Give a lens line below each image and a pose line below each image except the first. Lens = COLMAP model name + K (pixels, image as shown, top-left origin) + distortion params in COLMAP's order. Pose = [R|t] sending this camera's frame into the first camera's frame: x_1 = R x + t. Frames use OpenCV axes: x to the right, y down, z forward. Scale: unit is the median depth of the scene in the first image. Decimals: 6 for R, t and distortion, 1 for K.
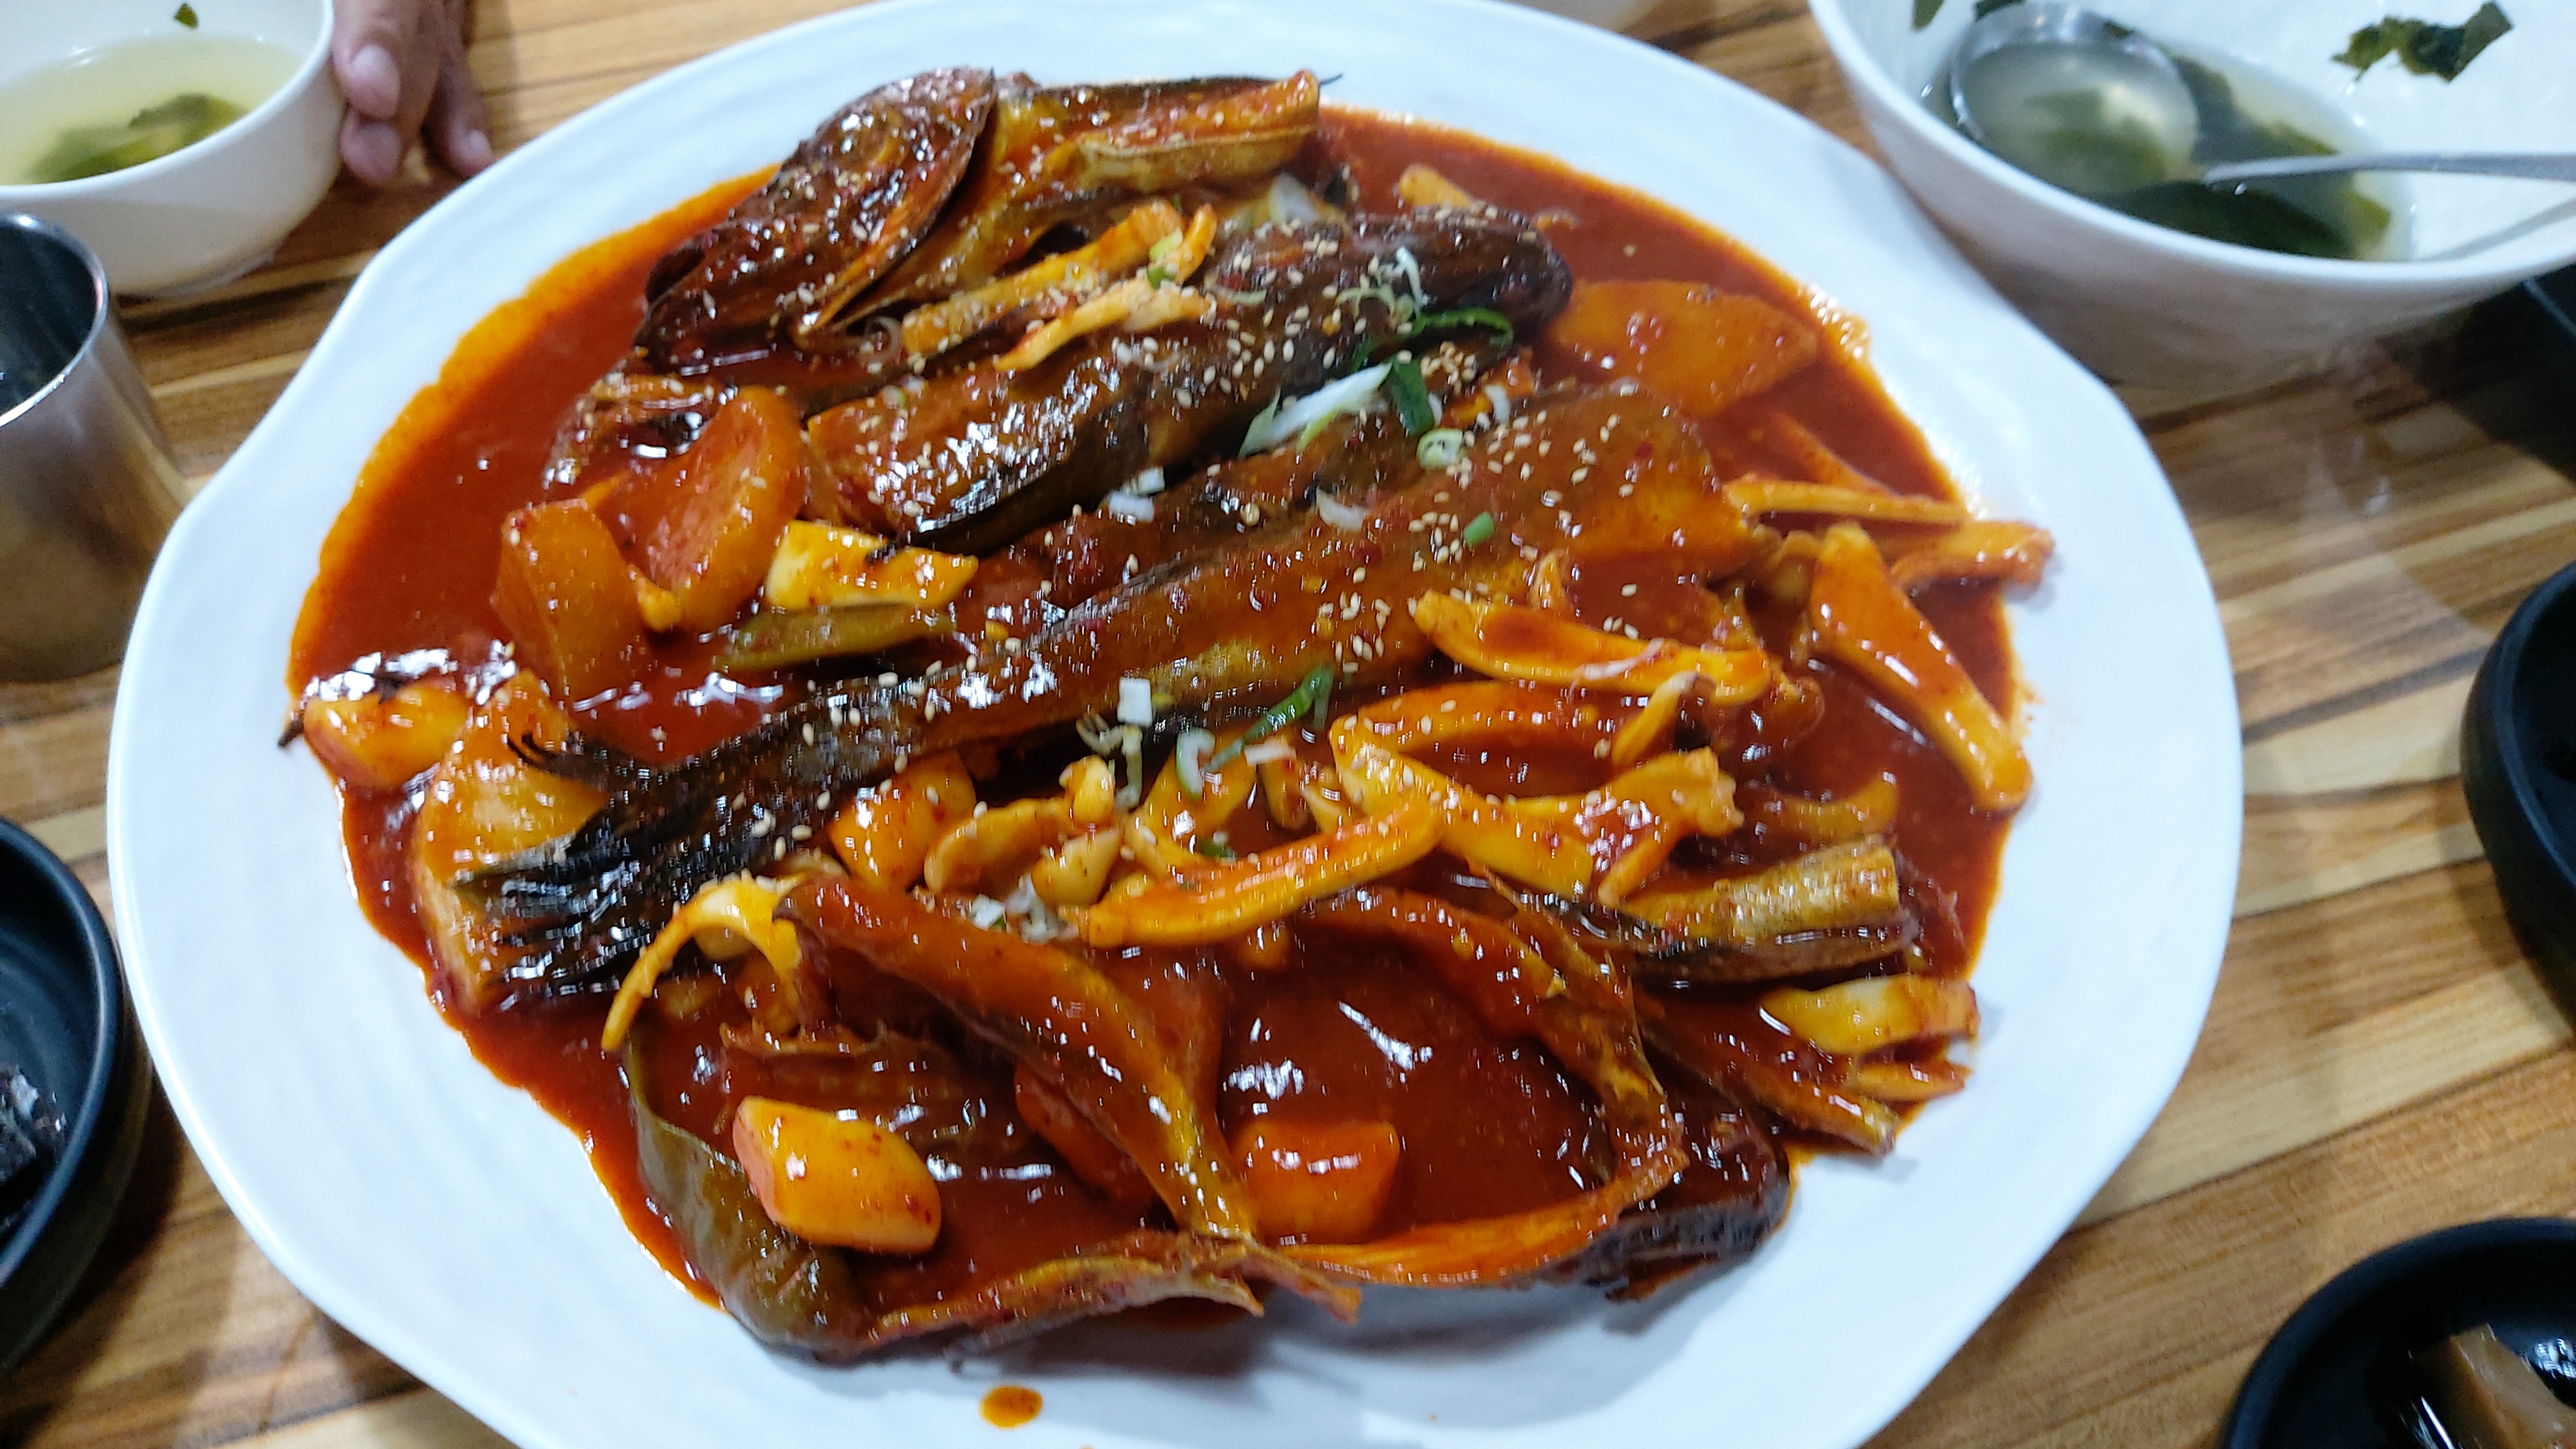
lens RADIAL K [[1952.5, 0, 1290.8], [0, 1952.5, 736.8], [0, 0, 1]] dist [0.011867, -0.048316]
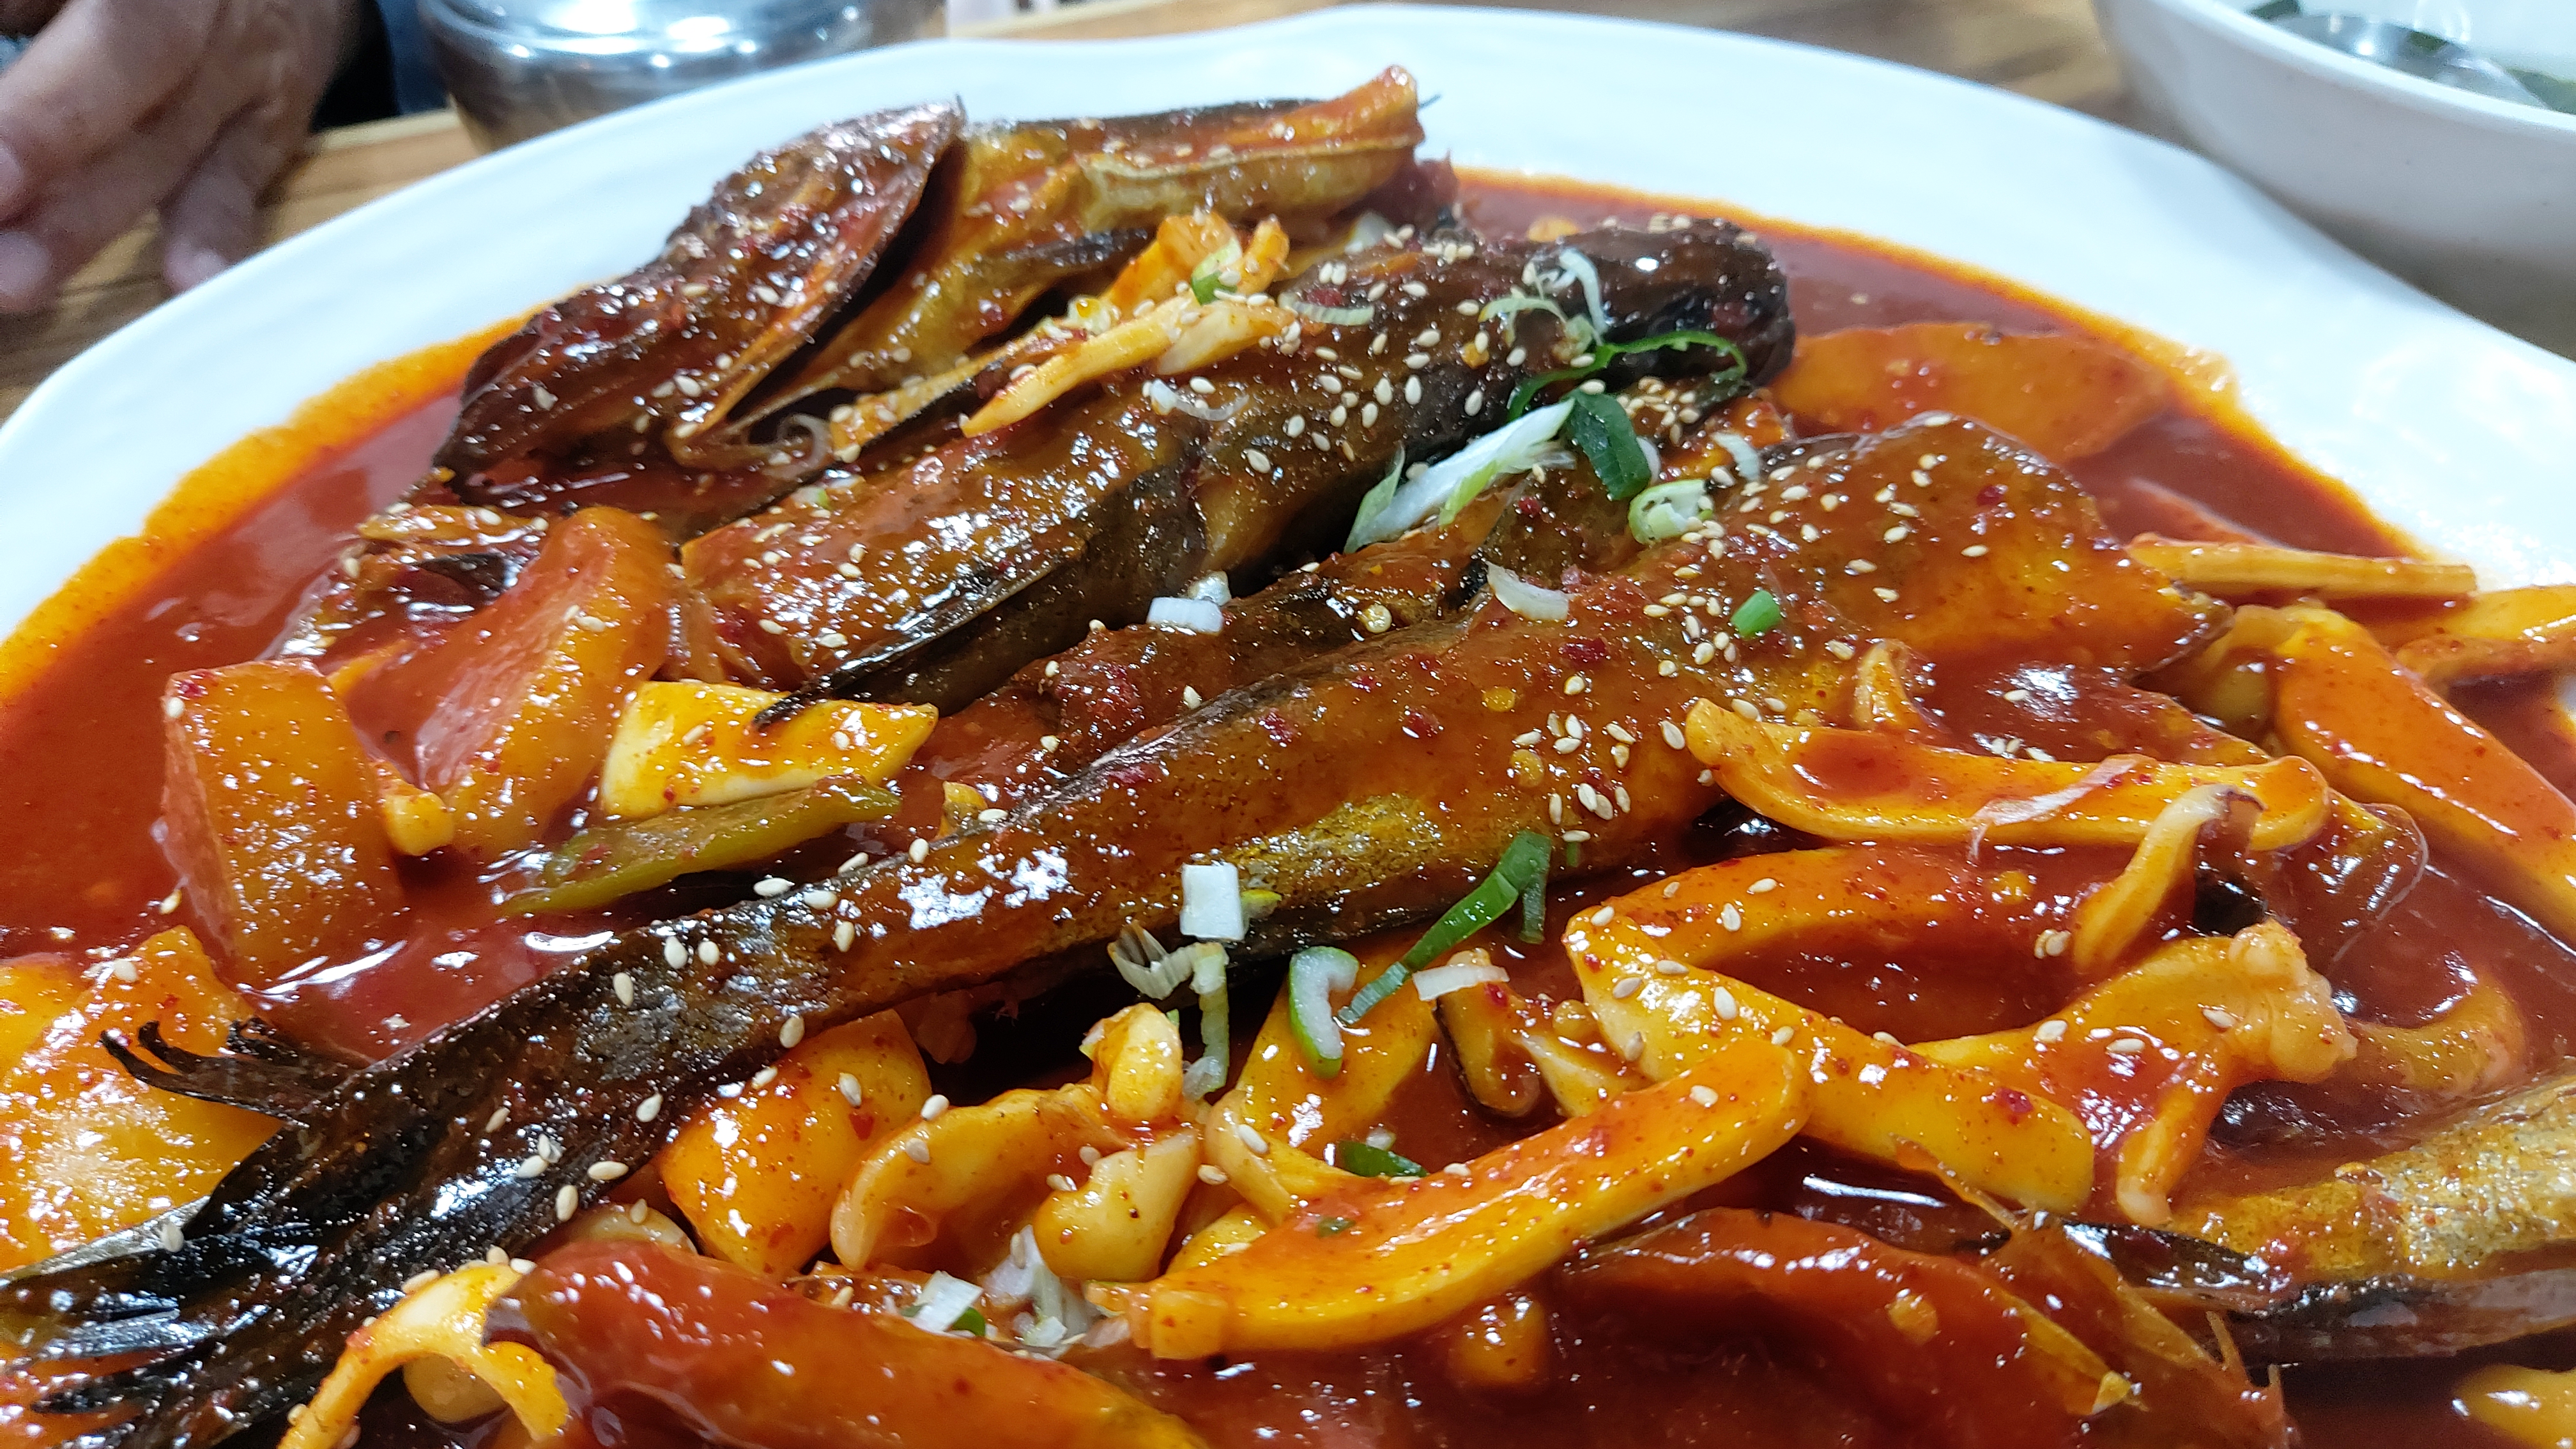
lens RADIAL K [[1975.5, 0, 1297.7], [0, 1975.5, 730.9], [0, 0, 1]] dist [0.008591, -0.054453]
pose [[0.998420, -0.056043, -0.004138, -0.046402], [0.054139, 0.979004, -0.196521, 0.043437], [0.015064, 0.195986, 0.980491, 0.403699]]
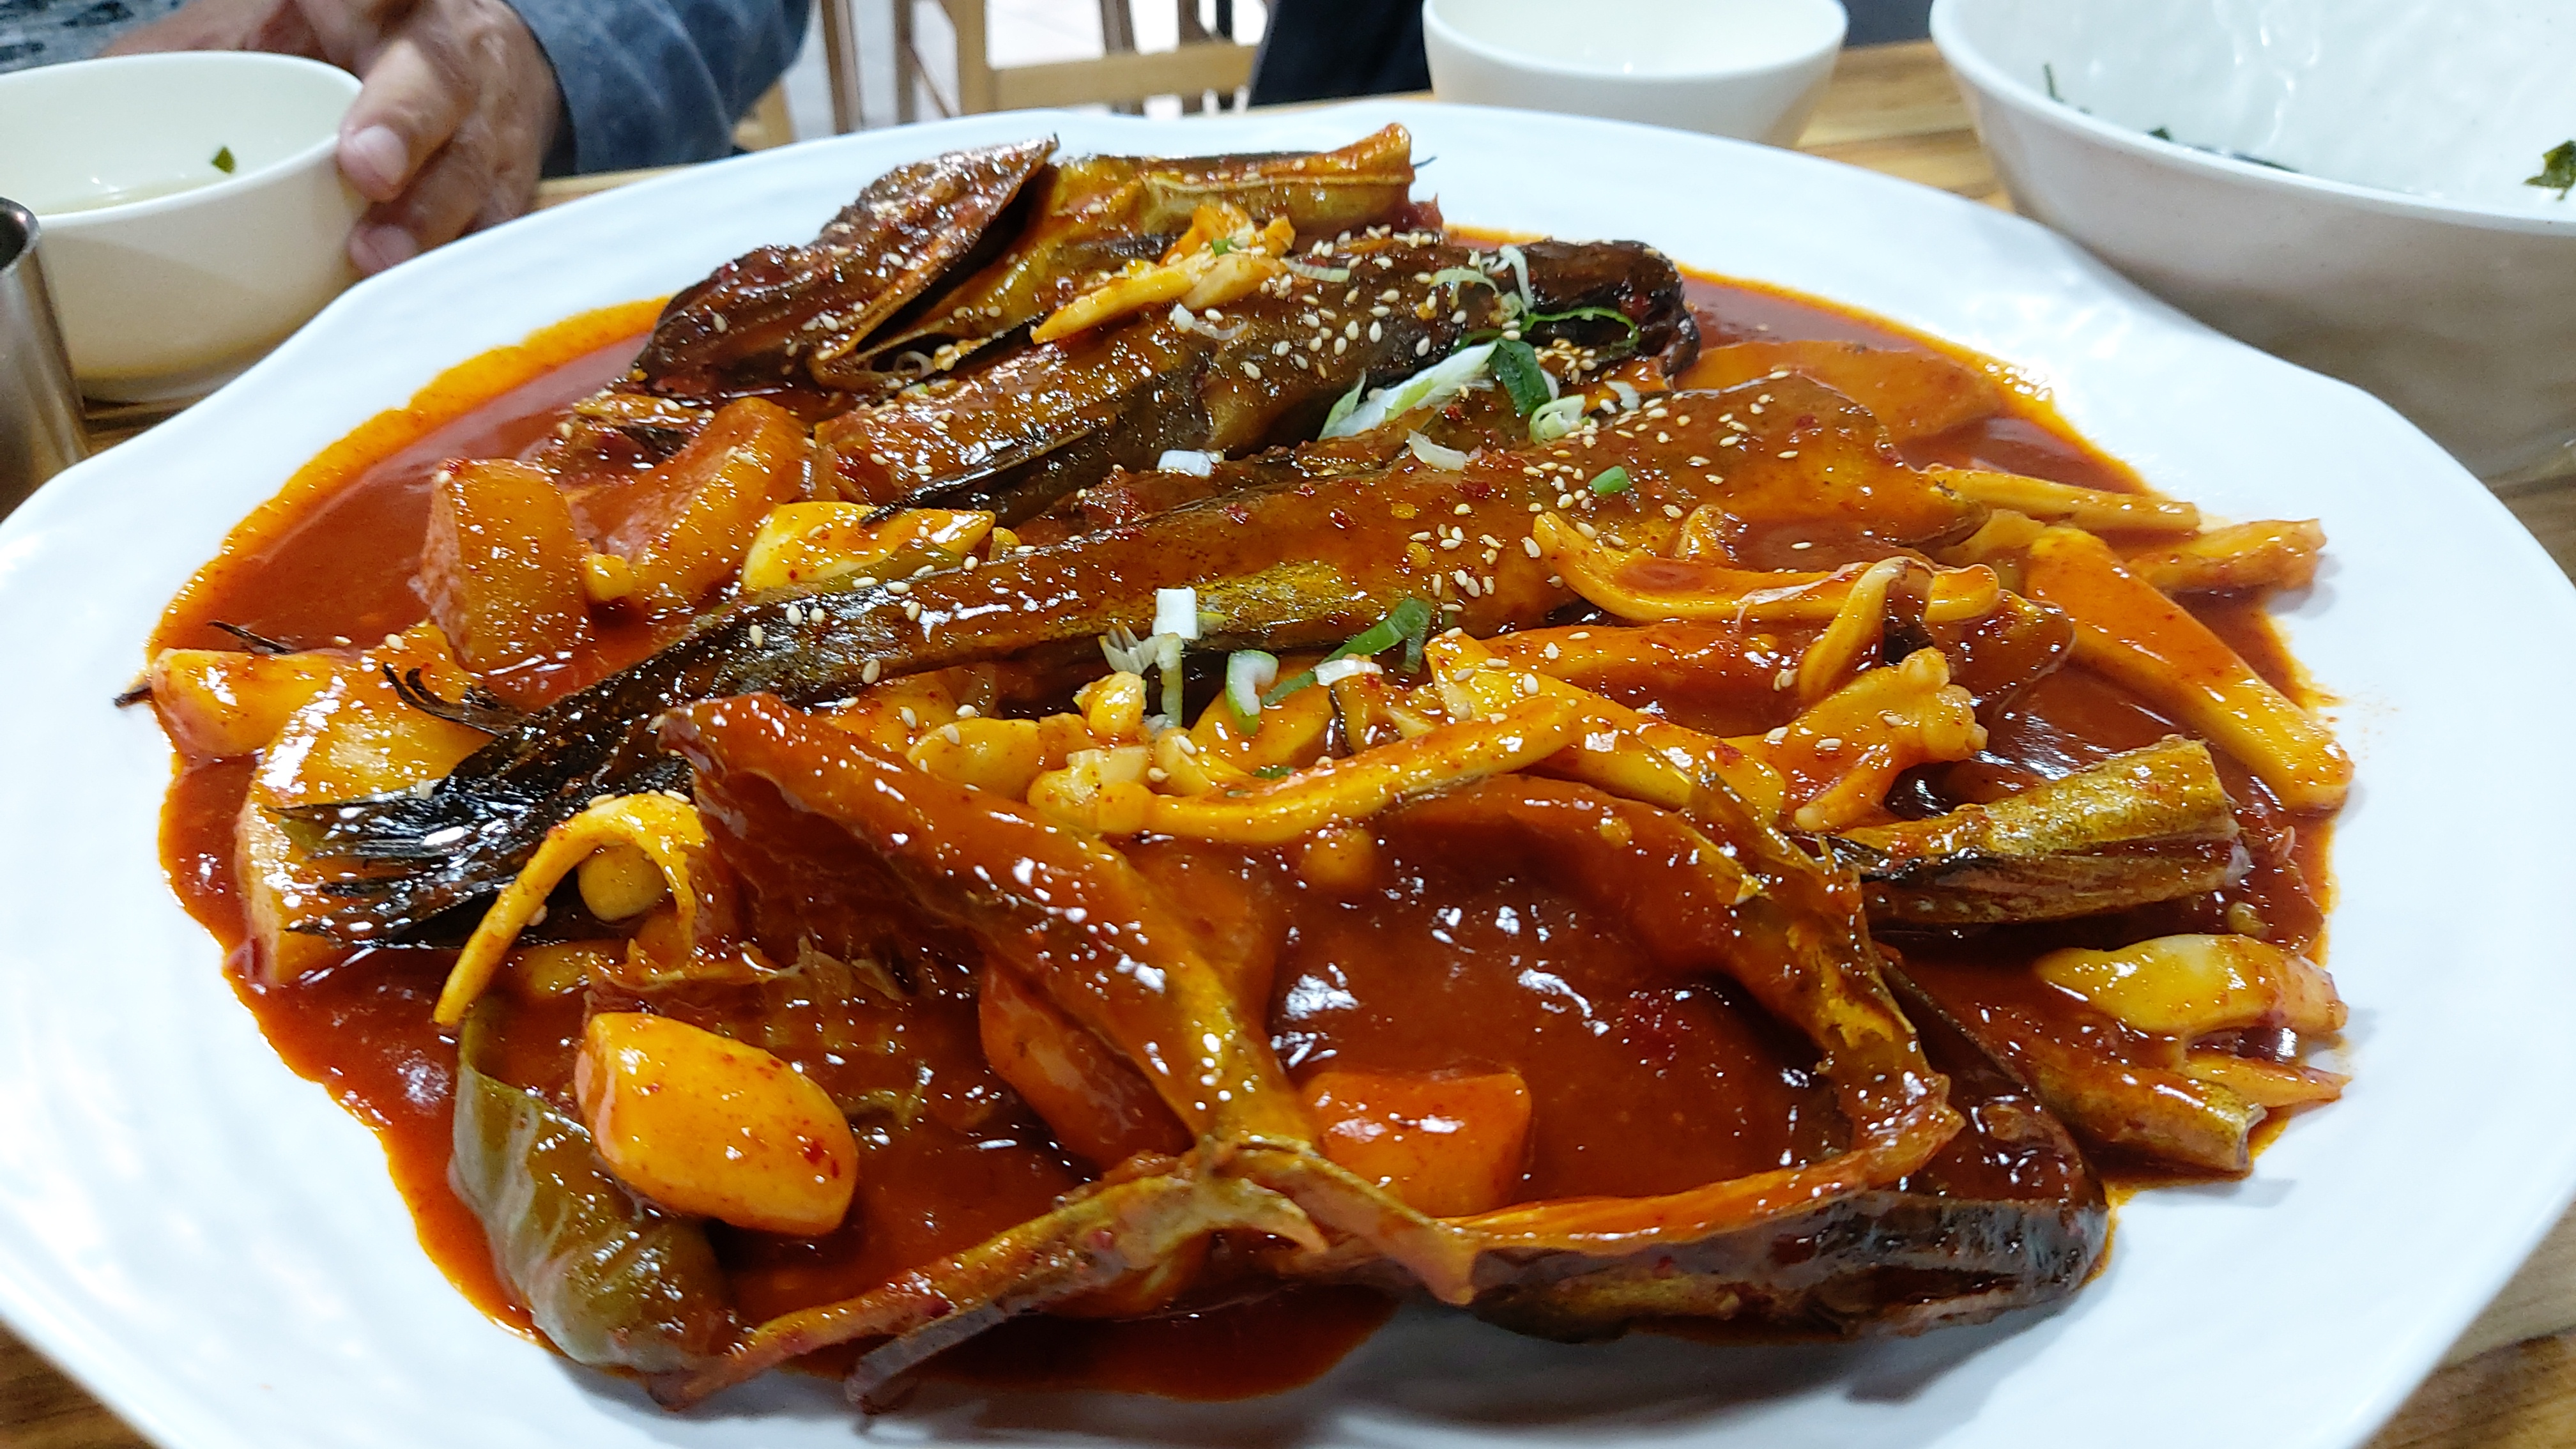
lens RADIAL K [[1952.5, 0, 1290.8], [0, 1952.5, 736.8], [0, 0, 1]] dist [0.011867, -0.048316]
pose [[0.998852, 0.002673, -0.047823, 0.003310], [-0.016616, 0.955775, -0.293631, 0.238673], [0.044923, 0.294088, 0.954722, 0.252337]]
